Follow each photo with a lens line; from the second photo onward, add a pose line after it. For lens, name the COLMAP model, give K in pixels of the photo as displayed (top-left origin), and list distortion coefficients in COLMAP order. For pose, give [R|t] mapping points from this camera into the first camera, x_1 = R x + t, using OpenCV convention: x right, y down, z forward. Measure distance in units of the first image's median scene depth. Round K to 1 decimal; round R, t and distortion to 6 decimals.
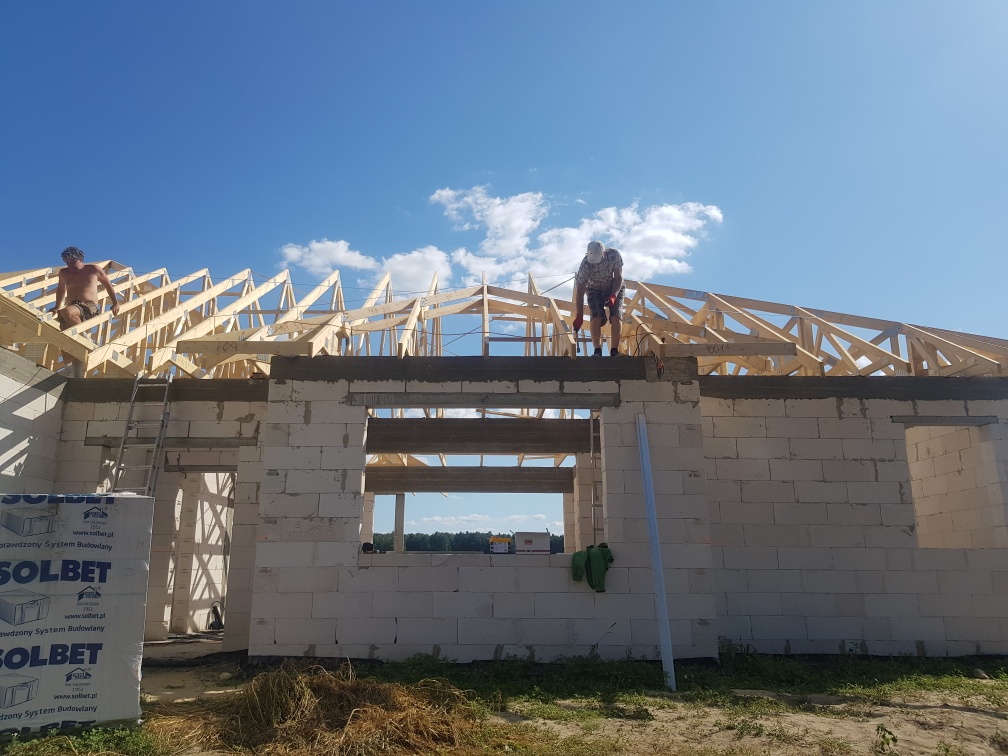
lens RADIAL K [[823.3, 0, 501.4], [0, 823.3, 367.3], [0, 0, 1]] dist [0.089015, -0.131432]
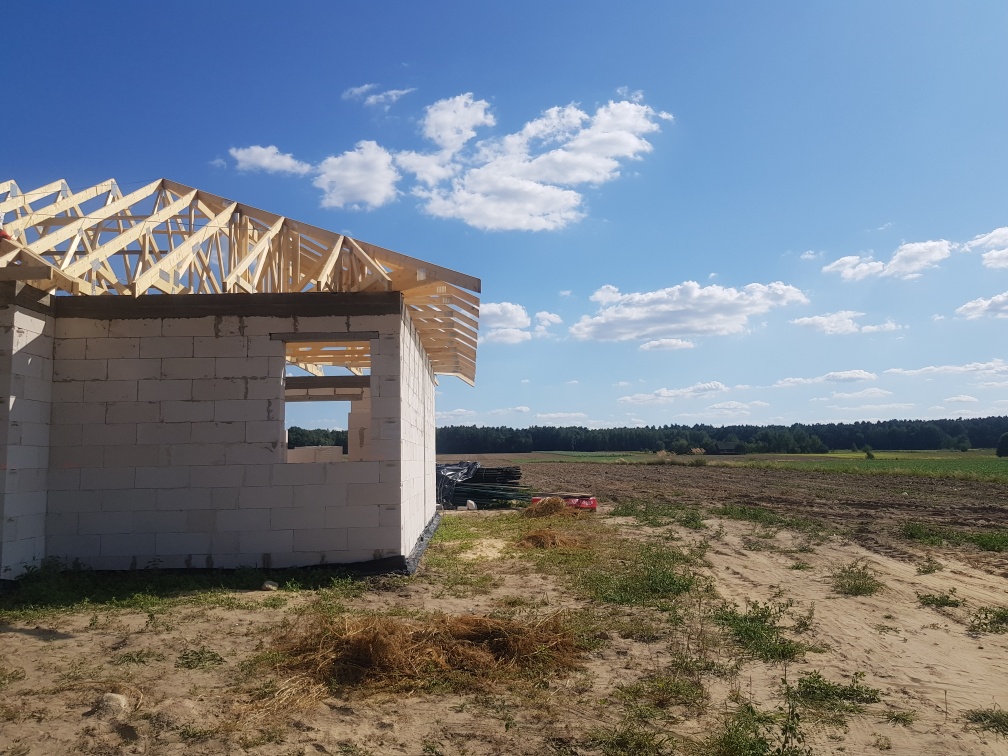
lens RADIAL K [[823.3, 0, 501.4], [0, 823.3, 367.3], [0, 0, 1]] dist [0.089015, -0.131432]
pose [[0.999537, -0.023566, 0.019269, 0.741017], [0.021165, 0.992961, 0.116532, -0.011152], [-0.021880, -0.116070, 0.993000, 0.006684]]
